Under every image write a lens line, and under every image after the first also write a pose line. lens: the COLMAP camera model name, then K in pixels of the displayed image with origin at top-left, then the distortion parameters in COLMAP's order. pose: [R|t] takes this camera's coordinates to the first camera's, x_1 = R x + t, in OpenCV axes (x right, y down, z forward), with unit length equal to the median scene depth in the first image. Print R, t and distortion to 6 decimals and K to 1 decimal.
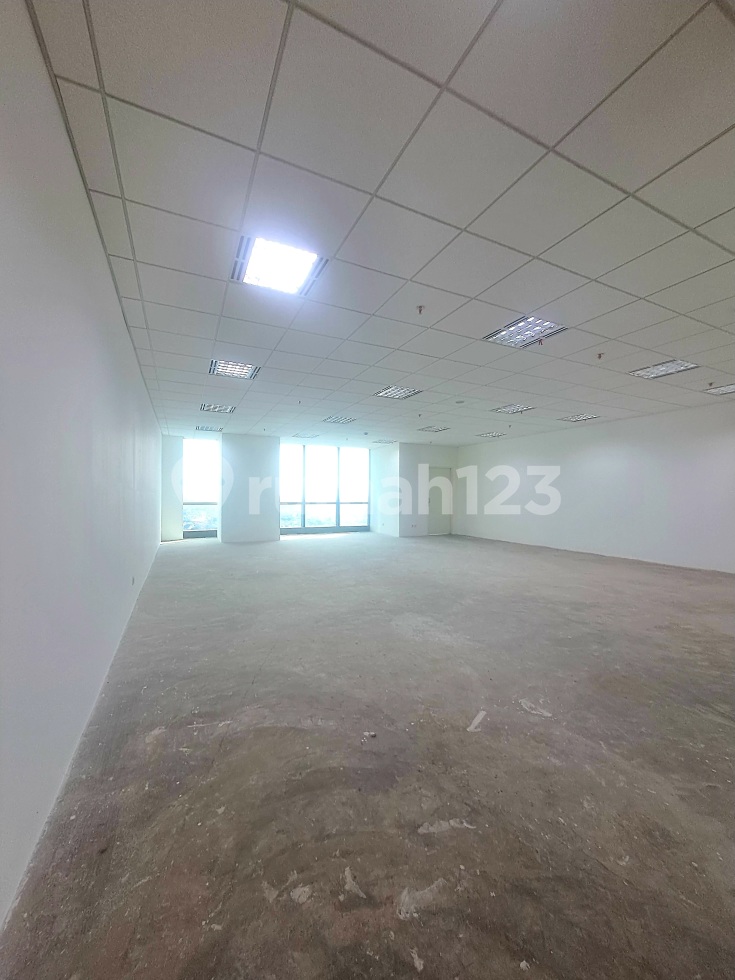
lens RADIAL K [[388.1, 0, 367.5], [0, 388.1, 490.0], [0, 0, 1]] dist [0.000065, -0.000031]
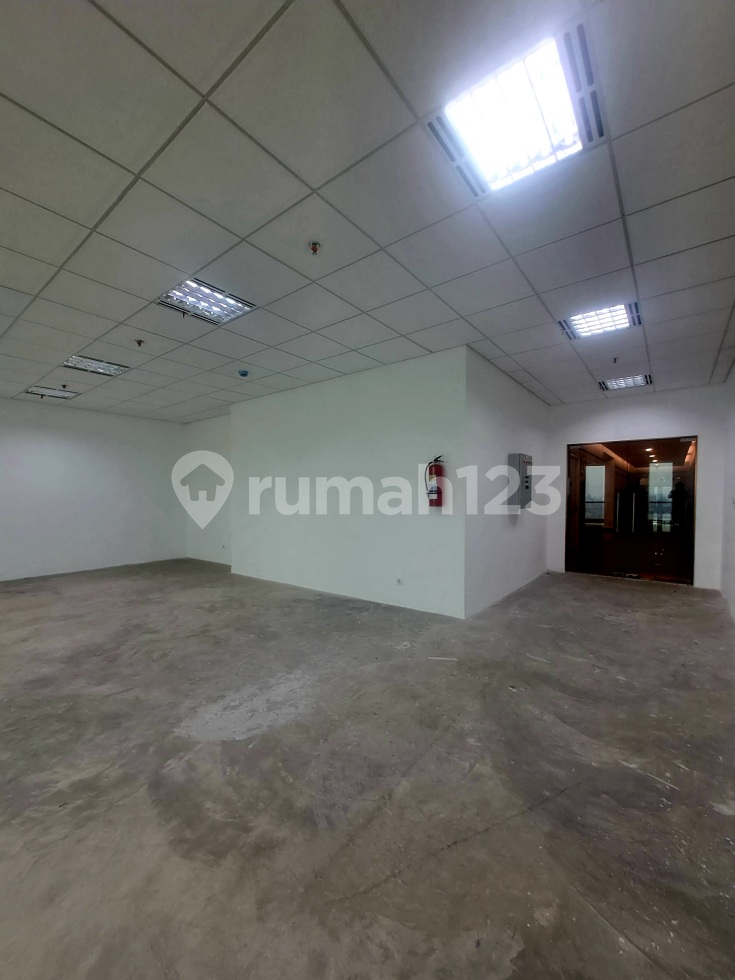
lens RADIAL K [[389.7, 0, 384.6], [0, 389.7, 493.8], [0, 0, 1]] dist [-0.001211, -0.000254]
pose [[-0.463504, 0.003188, 0.886089, -0.671274], [-0.010263, 0.999907, -0.008966, 0.014410], [-0.886035, -0.013249, -0.463429, 1.438440]]
